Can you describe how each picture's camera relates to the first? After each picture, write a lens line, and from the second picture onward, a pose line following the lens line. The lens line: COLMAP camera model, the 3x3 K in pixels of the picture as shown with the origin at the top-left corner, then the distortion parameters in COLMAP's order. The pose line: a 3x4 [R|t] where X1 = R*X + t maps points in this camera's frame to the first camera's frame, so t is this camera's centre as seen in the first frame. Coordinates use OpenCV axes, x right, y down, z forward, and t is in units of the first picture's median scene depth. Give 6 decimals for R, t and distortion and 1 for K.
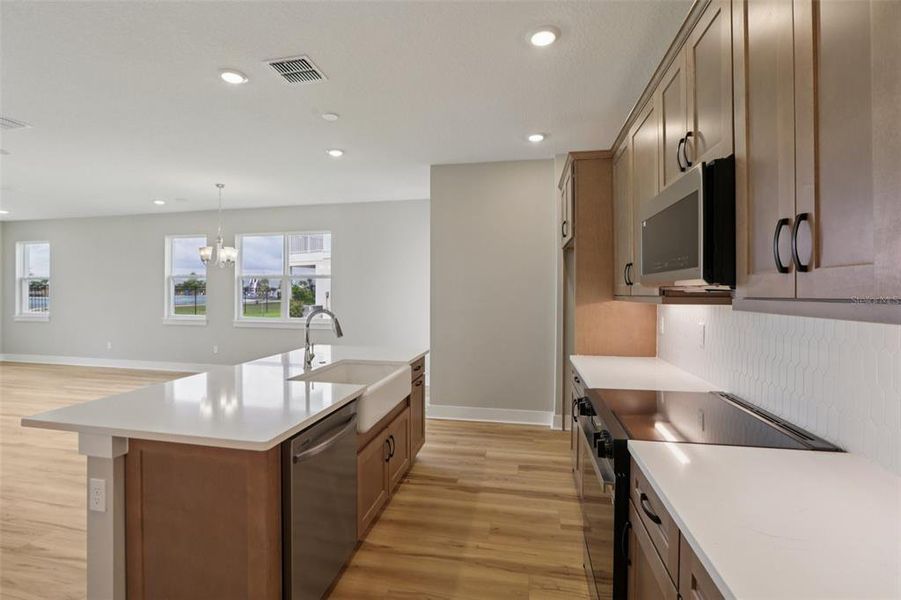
lens RADIAL K [[411.5, 0, 441.1], [0, 411.5, 295.3], [0, 0, 1]] dist [-0.048019, 0.015804]
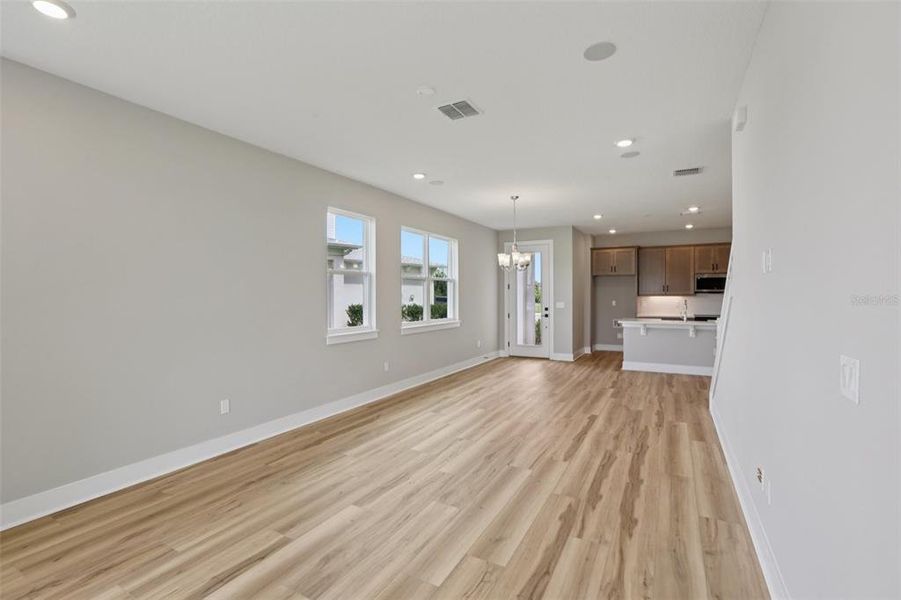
lens RADIAL K [[411.5, 0, 444.8], [0, 411.5, 296.1], [0, 0, 1]] dist [-0.048019, 0.015804]
pose [[0.313753, -0.004520, 0.949494, -1.268193], [0.008994, 0.999958, 0.001788, -0.002819], [-0.949462, 0.007979, 0.313780, 0.644800]]
